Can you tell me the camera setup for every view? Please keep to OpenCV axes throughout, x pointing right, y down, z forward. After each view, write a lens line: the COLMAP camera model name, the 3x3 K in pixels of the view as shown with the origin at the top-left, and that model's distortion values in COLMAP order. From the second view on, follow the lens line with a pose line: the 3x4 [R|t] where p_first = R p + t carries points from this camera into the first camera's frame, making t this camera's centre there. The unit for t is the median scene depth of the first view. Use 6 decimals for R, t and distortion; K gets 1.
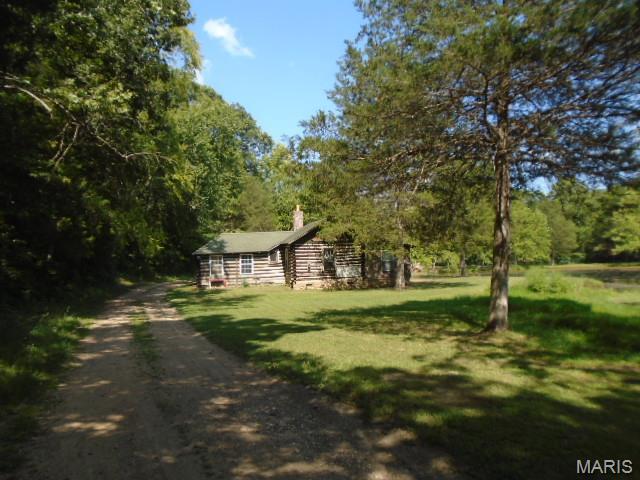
lens RADIAL K [[481.4, 0, 314.6], [0, 481.4, 237.5], [0, 0, 1]] dist [-0.027816, 0.003796]
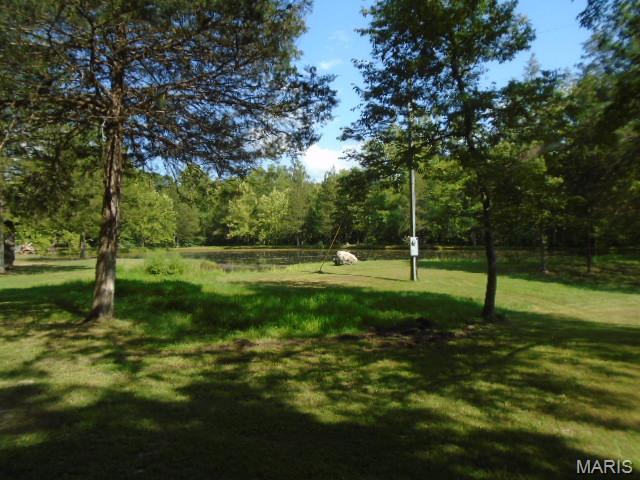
lens RADIAL K [[481.4, 0, 314.6], [0, 481.4, 237.5], [0, 0, 1]] dist [-0.027816, 0.003796]
pose [[0.741986, 0.020730, 0.670095, 0.073732], [-0.045710, 0.998760, 0.019716, 0.005821], [-0.668855, -0.045259, 0.742014, 0.075568]]
